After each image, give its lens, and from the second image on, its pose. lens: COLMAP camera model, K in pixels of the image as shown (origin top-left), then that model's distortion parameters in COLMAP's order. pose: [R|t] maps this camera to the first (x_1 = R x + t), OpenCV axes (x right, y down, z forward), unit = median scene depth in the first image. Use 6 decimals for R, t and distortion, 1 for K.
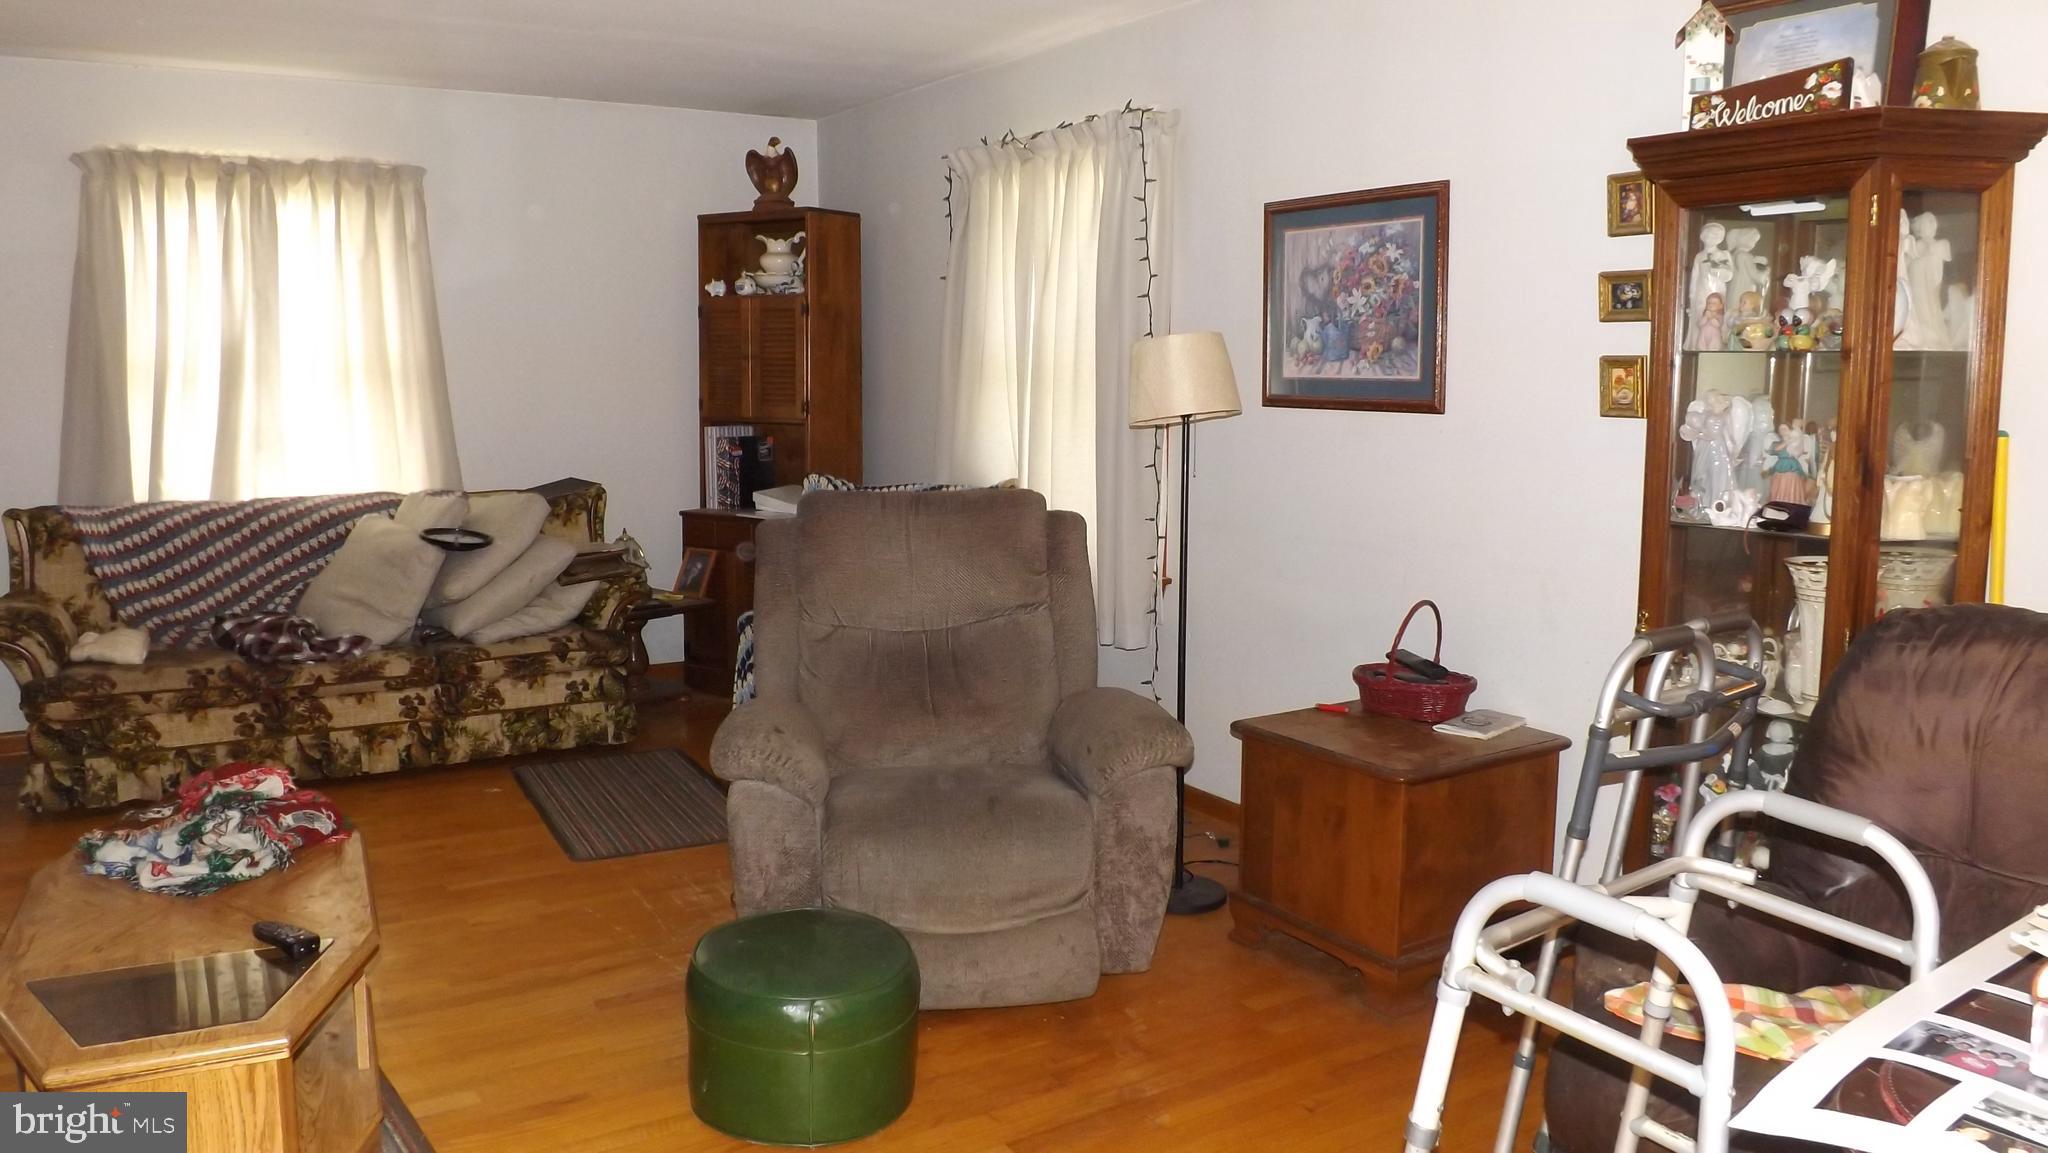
lens RADIAL K [[1489.5, 0, 1012.2], [0, 1489.5, 559.0], [0, 0, 1]] dist [-0.070955, 0.019388]
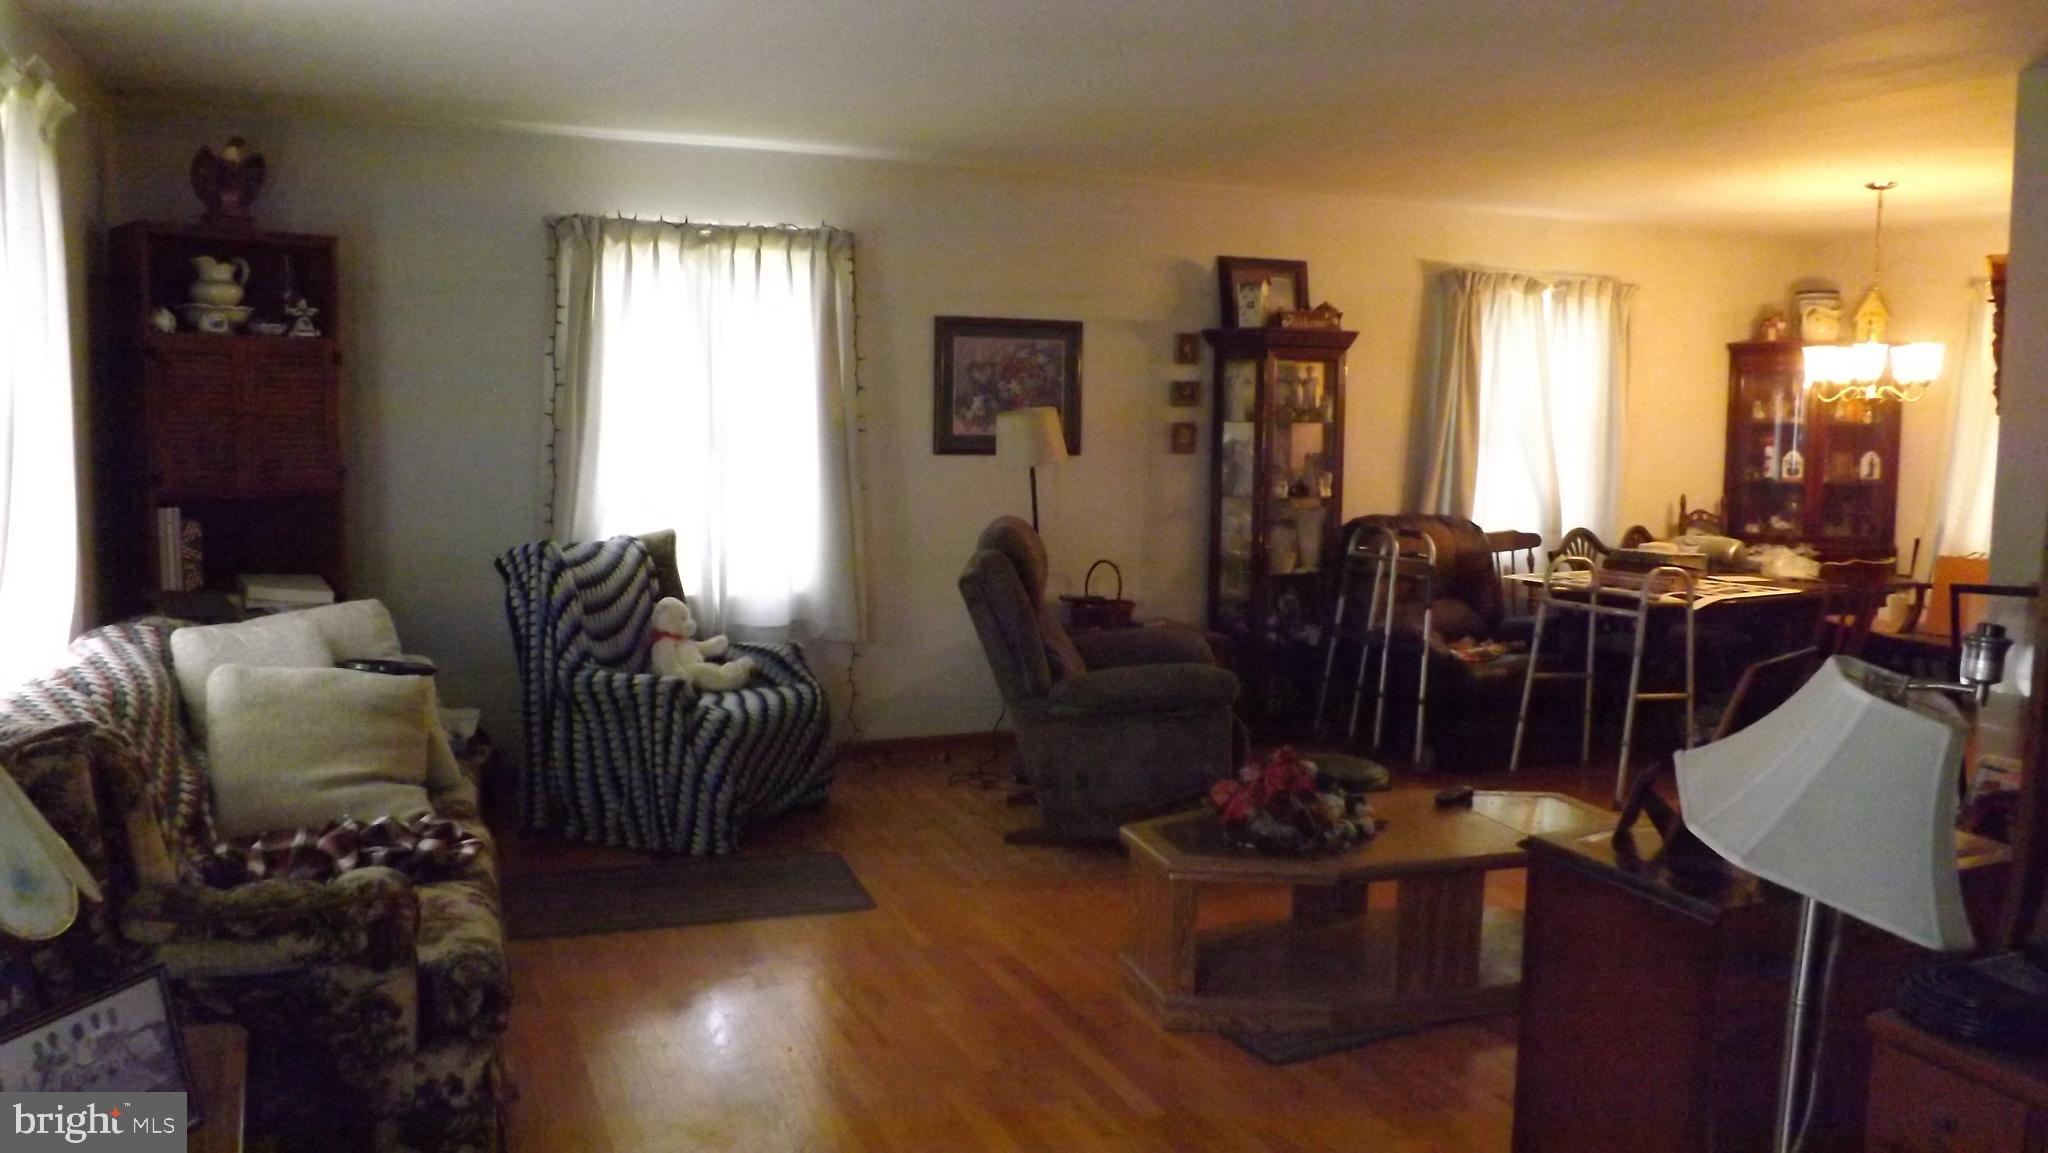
lens RADIAL K [[1489.5, 0, 1005.4], [0, 1489.5, 563.8], [0, 0, 1]] dist [-0.070955, 0.019388]
pose [[0.175885, -0.101357, 0.979179, -1.068426], [0.112972, 0.990192, 0.082204, -0.093618], [-0.977907, 0.096161, 0.185611, 0.577383]]
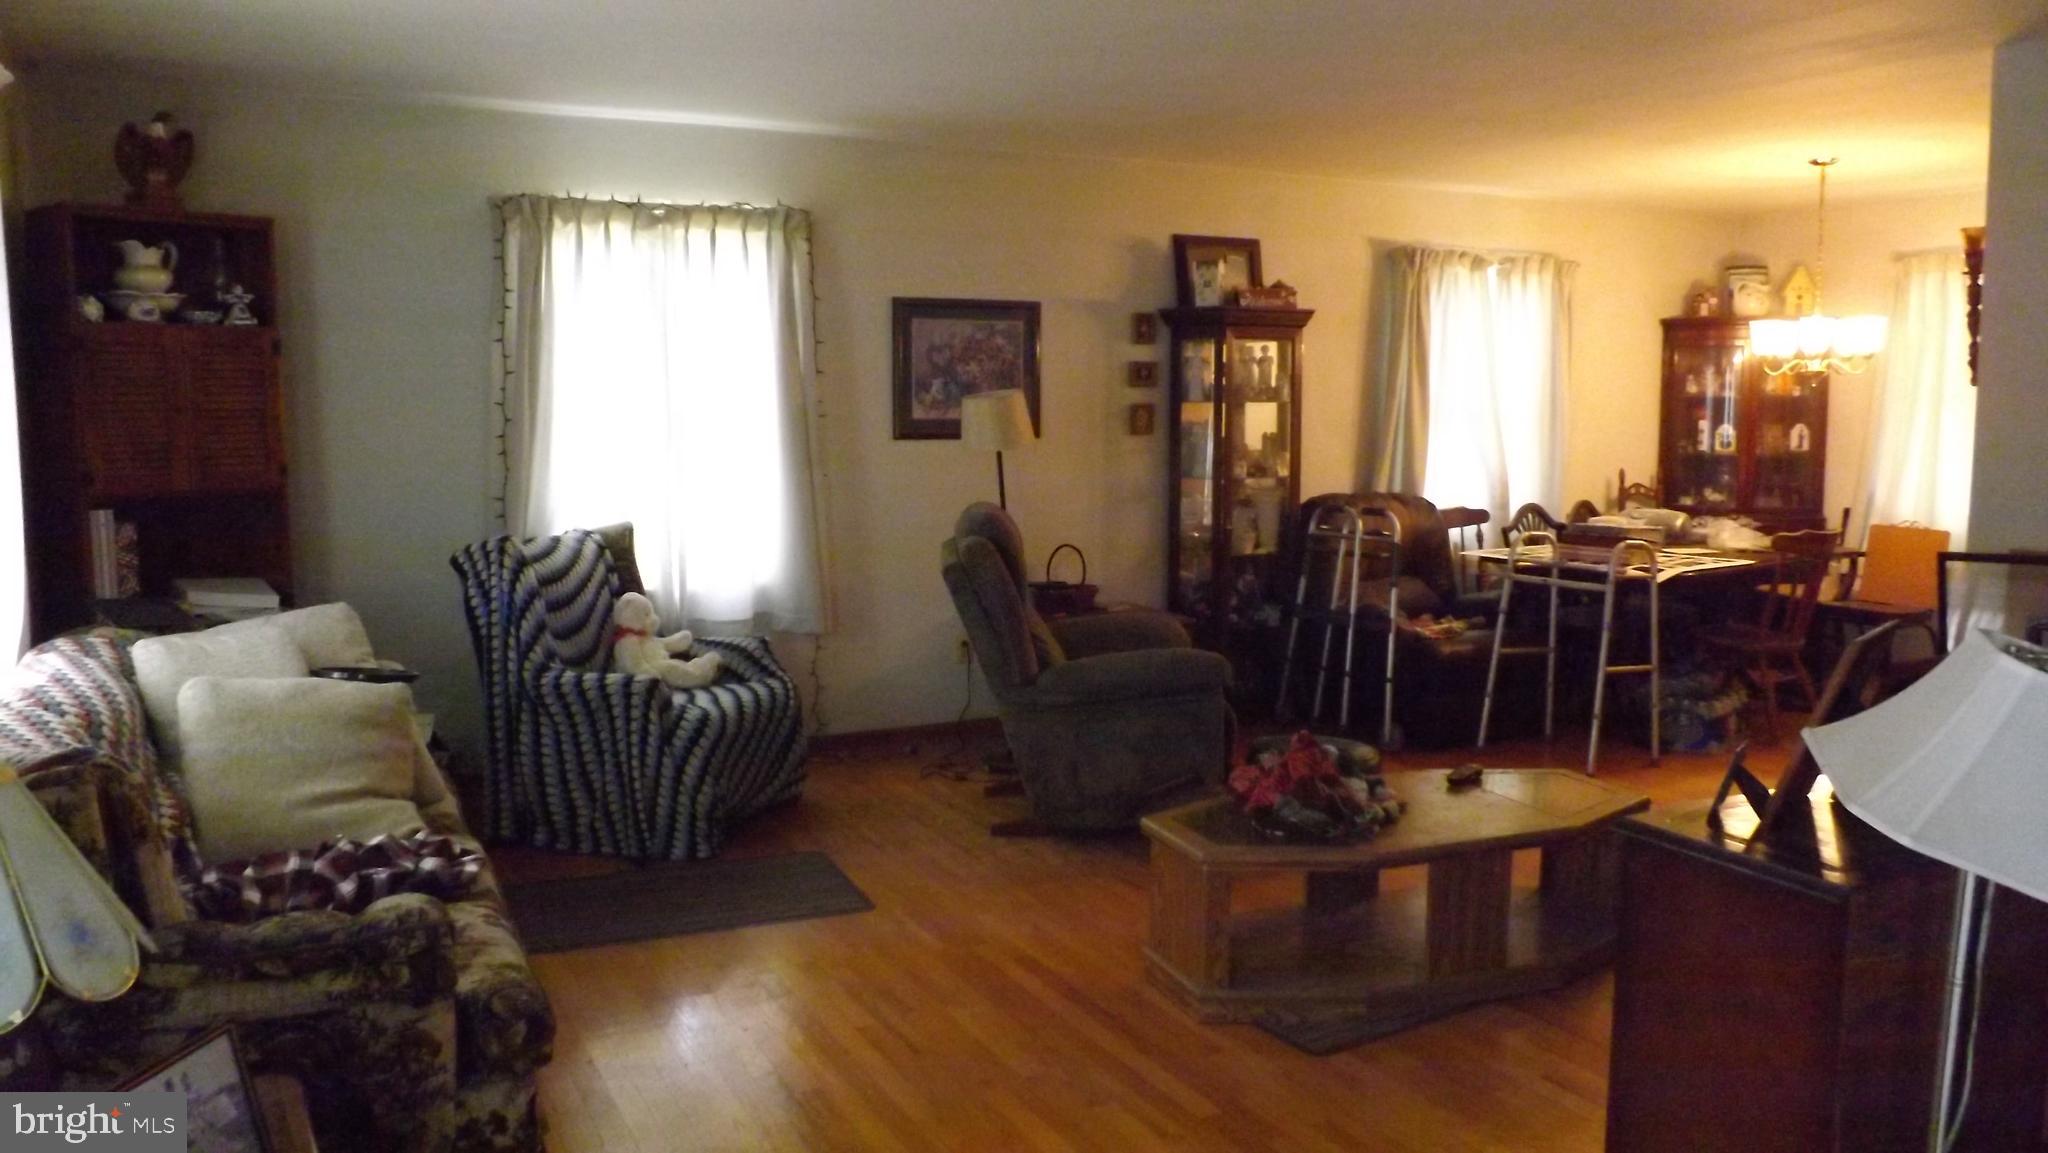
lens RADIAL K [[1489.5, 0, 1005.3], [0, 1489.5, 572.2], [0, 0, 1]] dist [-0.070955, 0.019388]
pose [[0.101324, -0.120053, 0.987583, -1.052721], [0.126649, 0.986172, 0.106887, -0.100222], [-0.986759, 0.114246, 0.115128, 0.640688]]
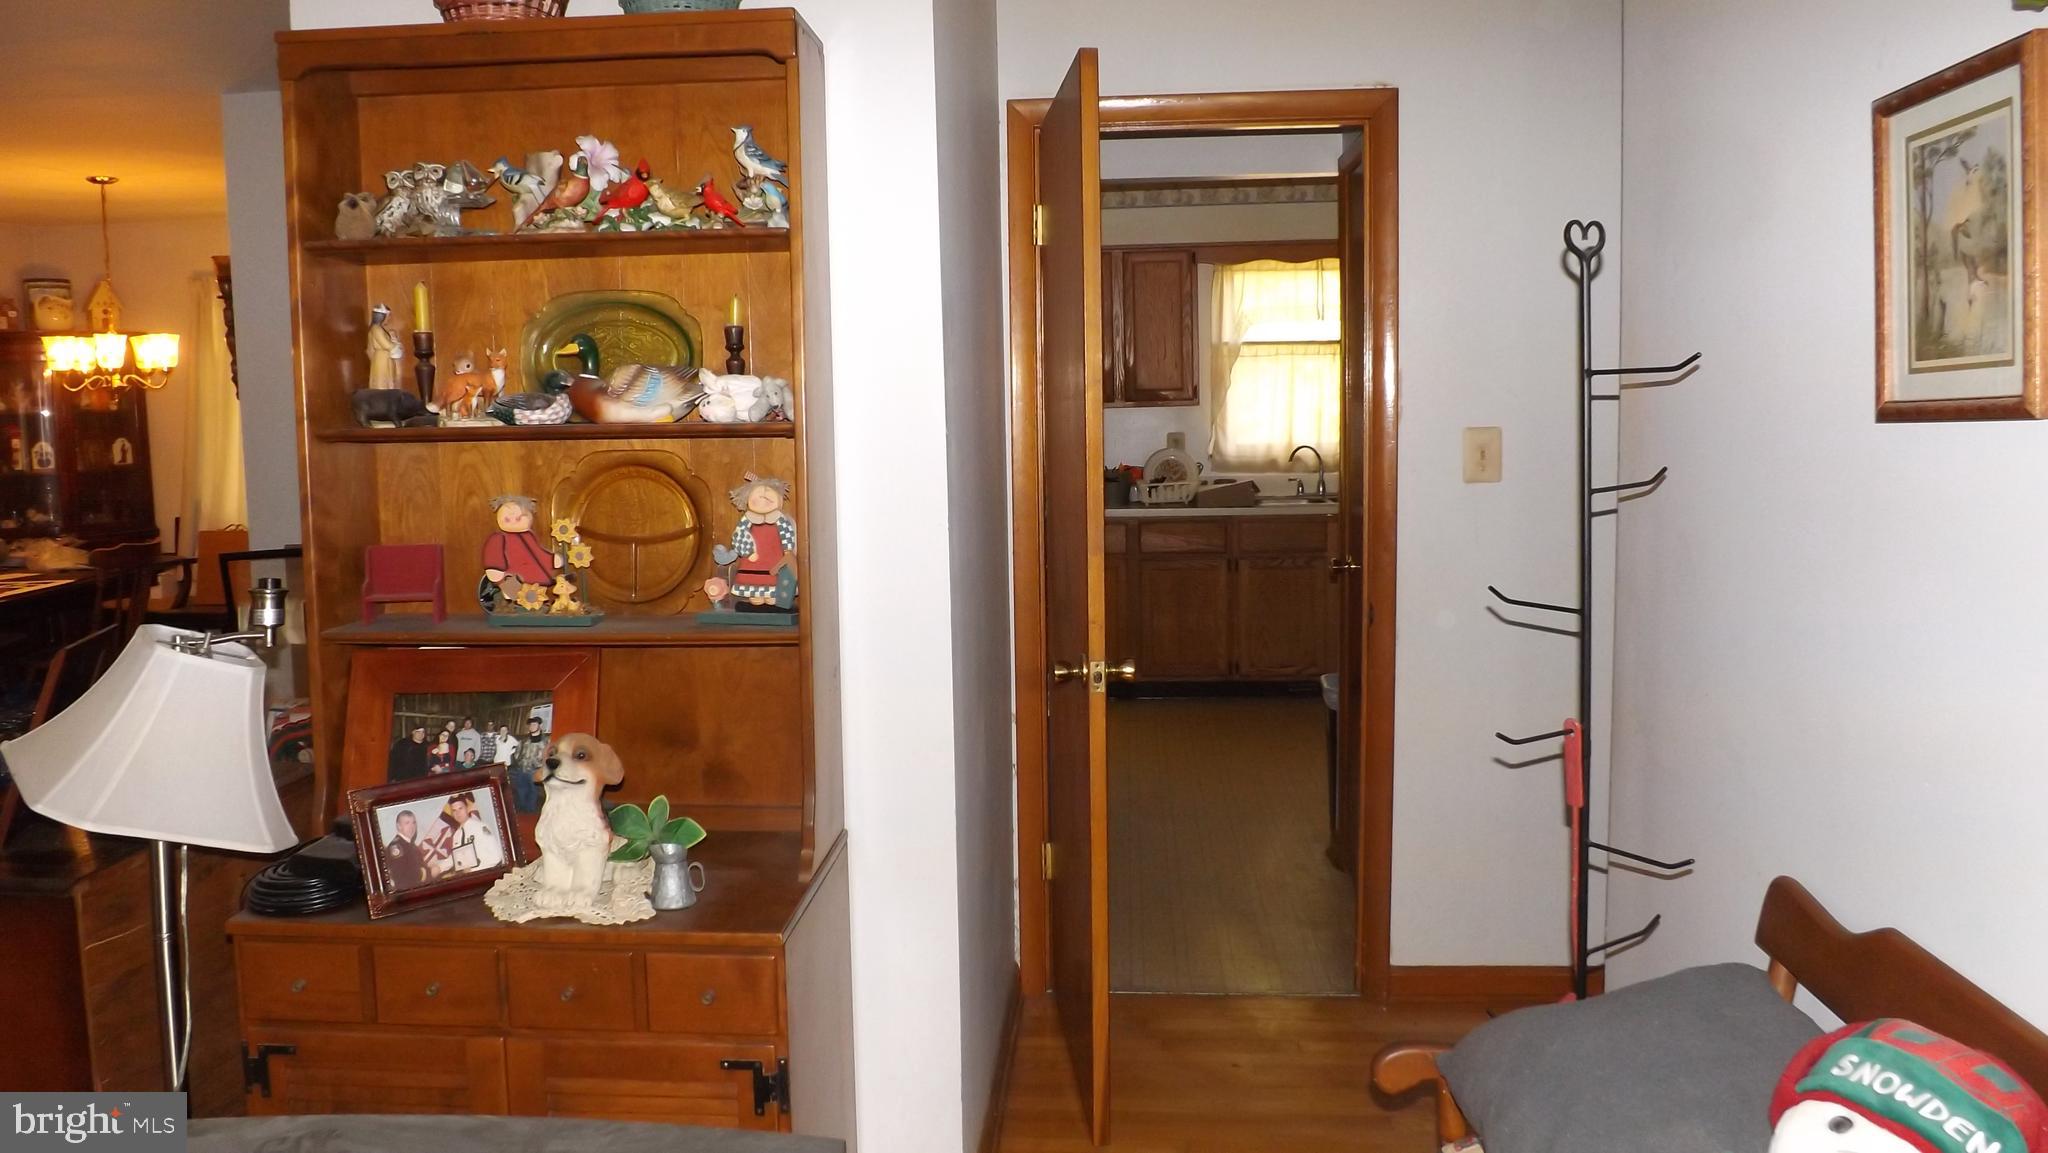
lens RADIAL K [[1489.5, 0, 1019.0], [0, 1489.5, 537.9], [0, 0, 1]] dist [-0.070955, 0.019388]
pose [[-0.793703, -0.050385, 0.606215, -1.118192], [0.089698, 0.975976, 0.198558, -0.100350], [-0.601656, 0.211972, -0.770116, 0.605609]]
